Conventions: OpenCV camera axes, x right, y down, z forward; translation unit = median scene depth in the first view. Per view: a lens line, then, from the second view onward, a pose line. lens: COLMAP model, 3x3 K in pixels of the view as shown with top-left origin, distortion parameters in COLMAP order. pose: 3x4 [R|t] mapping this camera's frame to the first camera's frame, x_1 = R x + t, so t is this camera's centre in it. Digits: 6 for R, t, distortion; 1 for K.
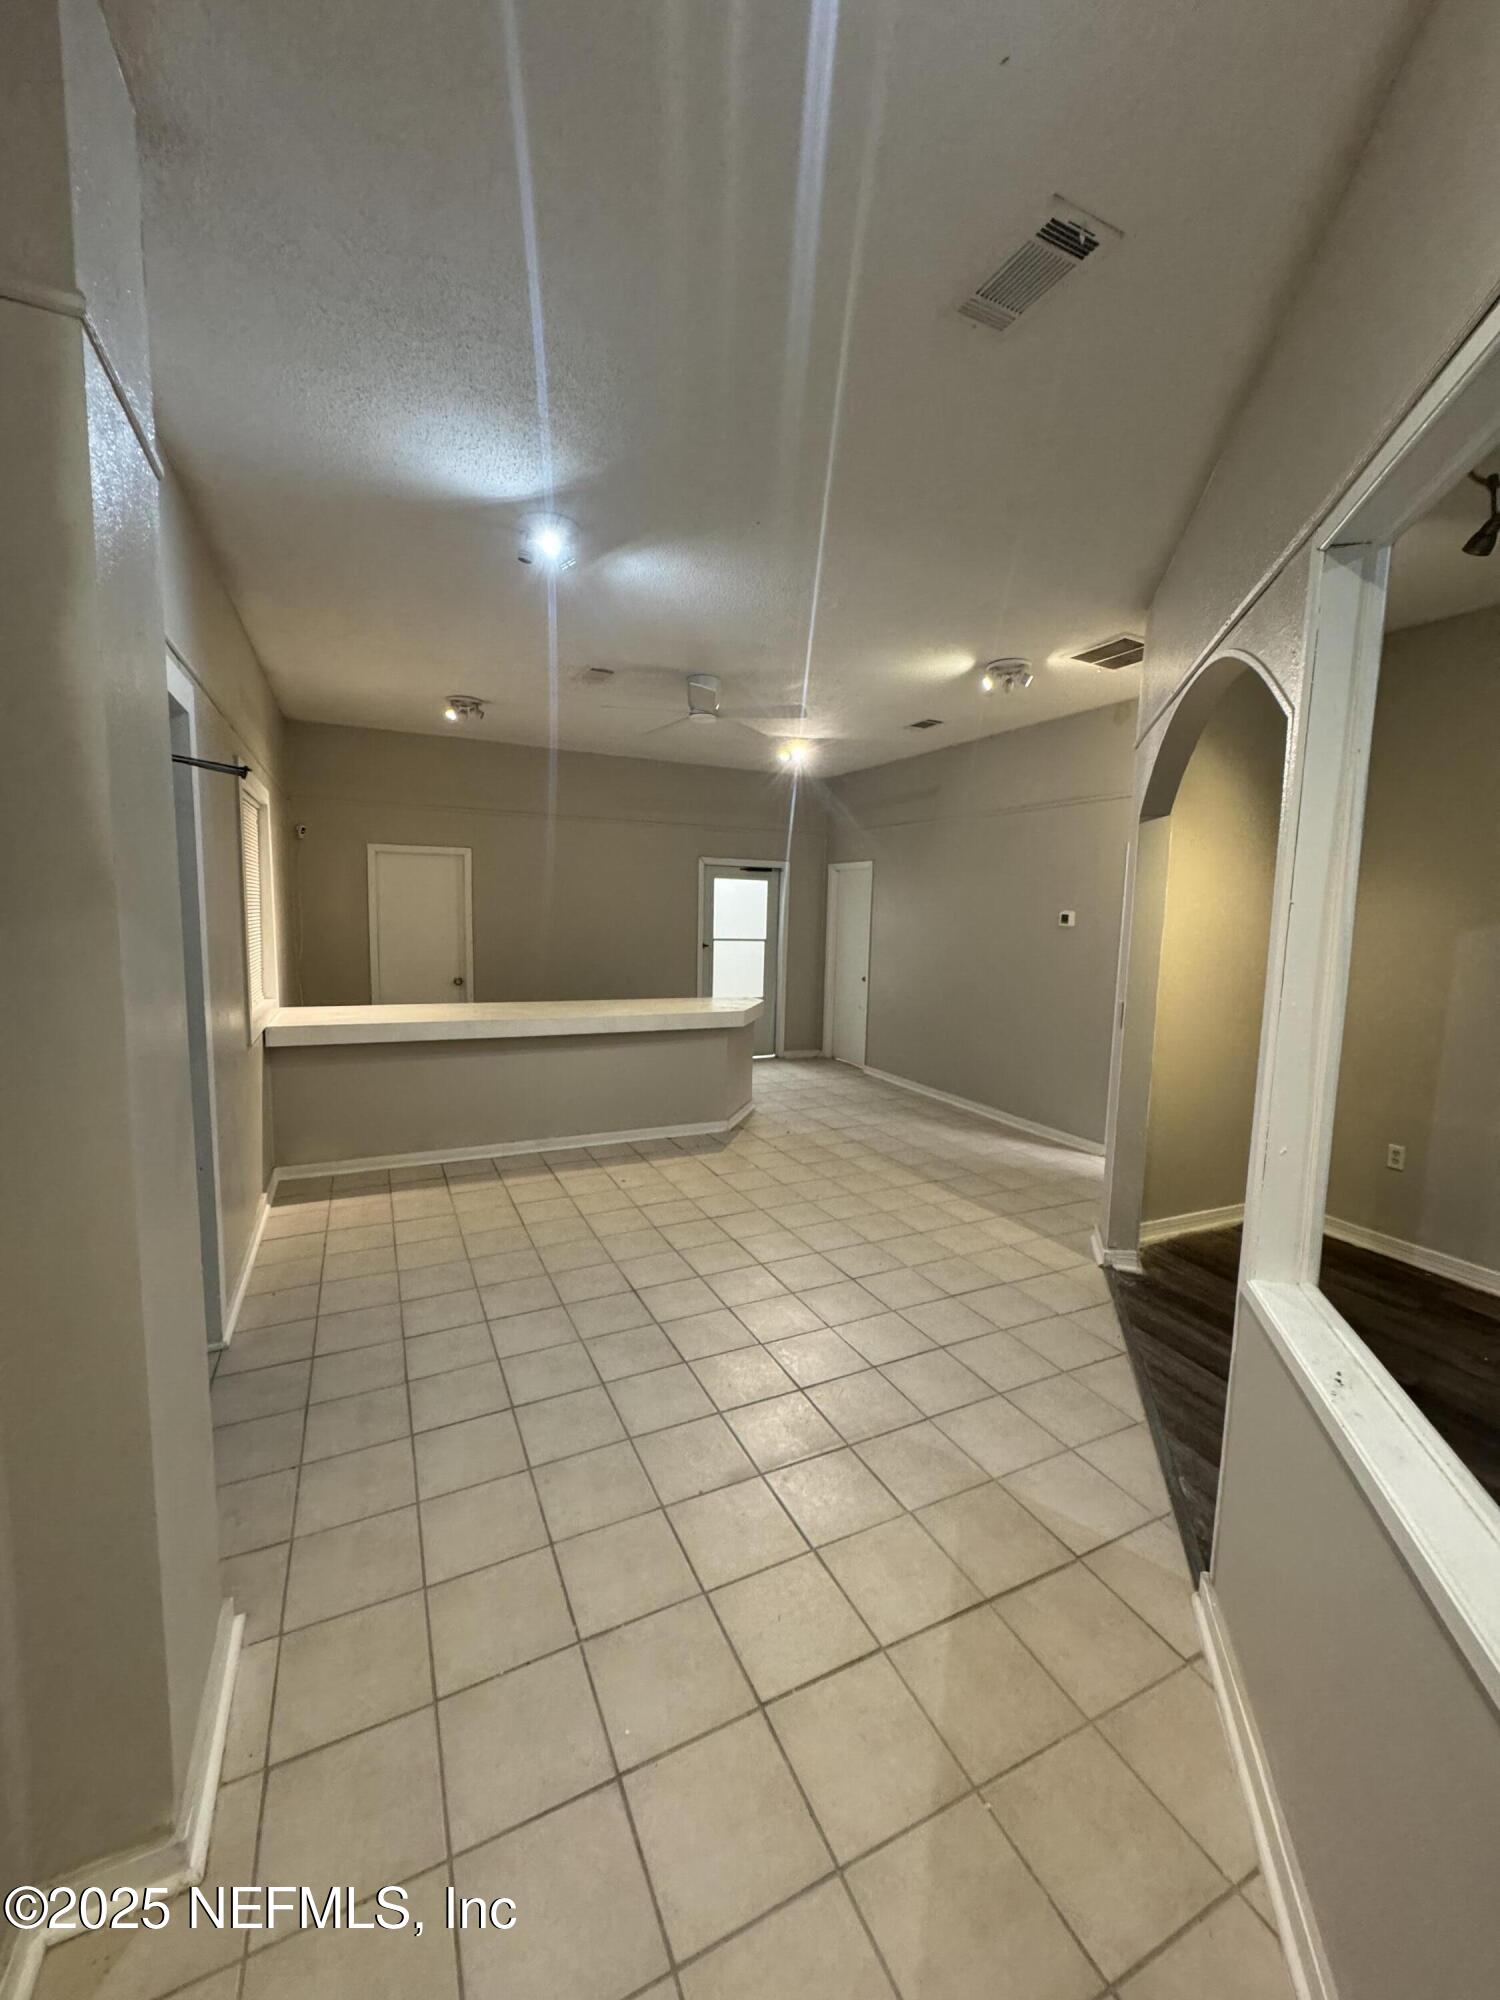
lens RADIAL K [[797.9, 0, 748.6], [0, 797.9, 1000.6], [0, 0, 1]] dist [-0.000841, 0.000726]
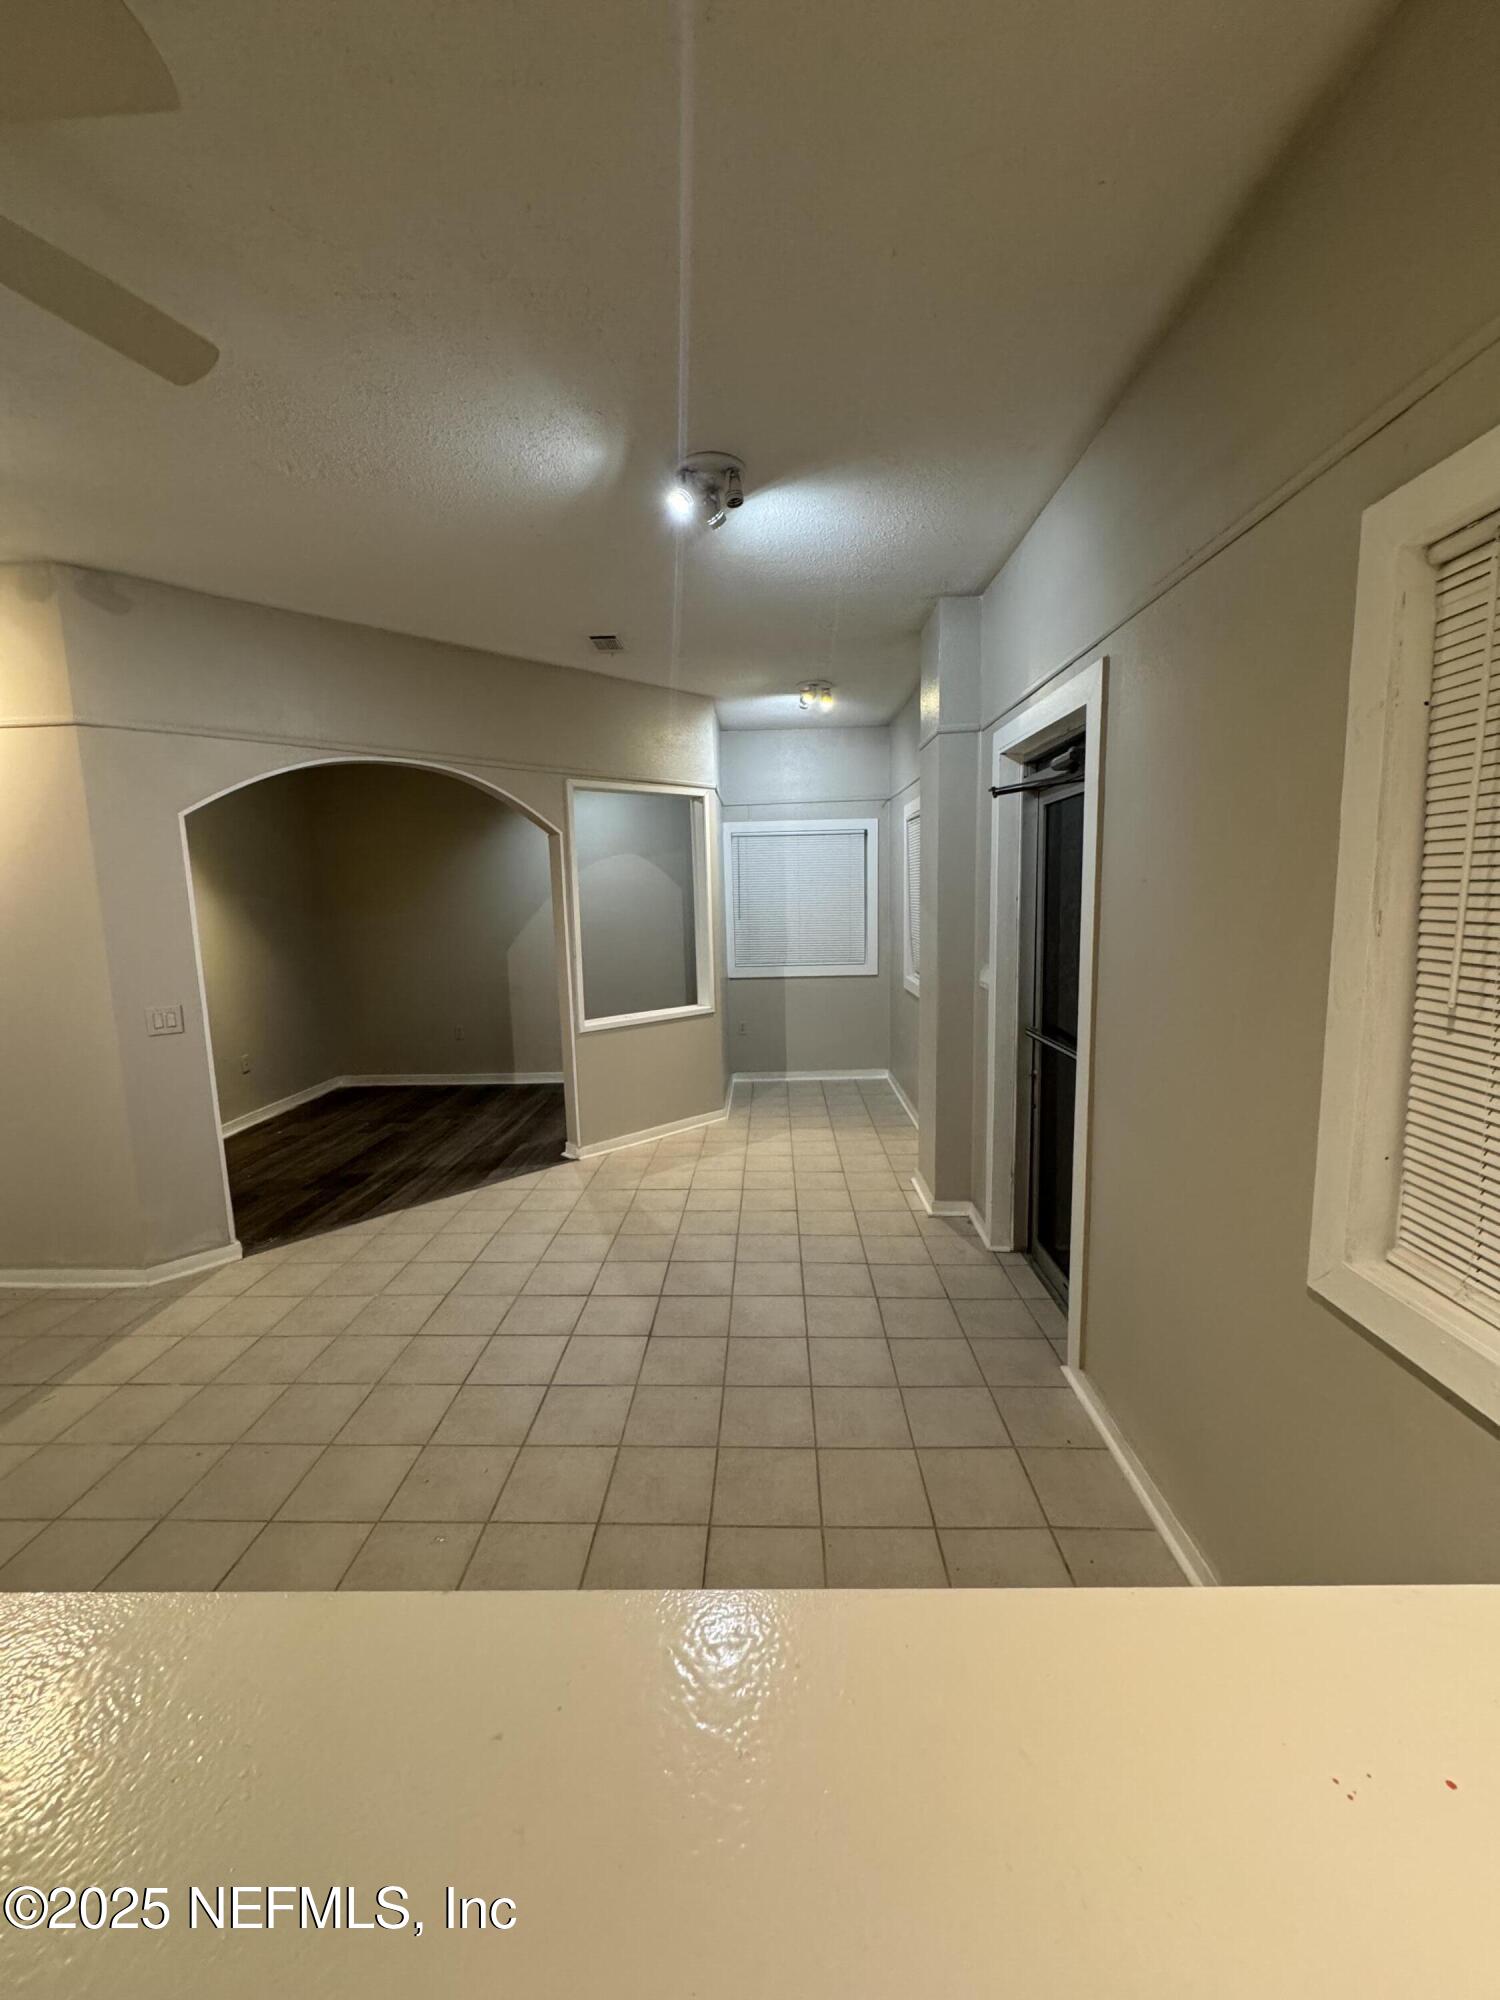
lens RADIAL K [[797.9, 0, 750.6], [0, 797.9, 998.1], [0, 0, 1]] dist [-0.000841, 0.000726]
pose [[-0.889099, -0.063349, 0.453310, -0.635112], [0.055442, 0.968179, 0.244041, -0.221123], [-0.454345, 0.242109, -0.857295, 1.646931]]
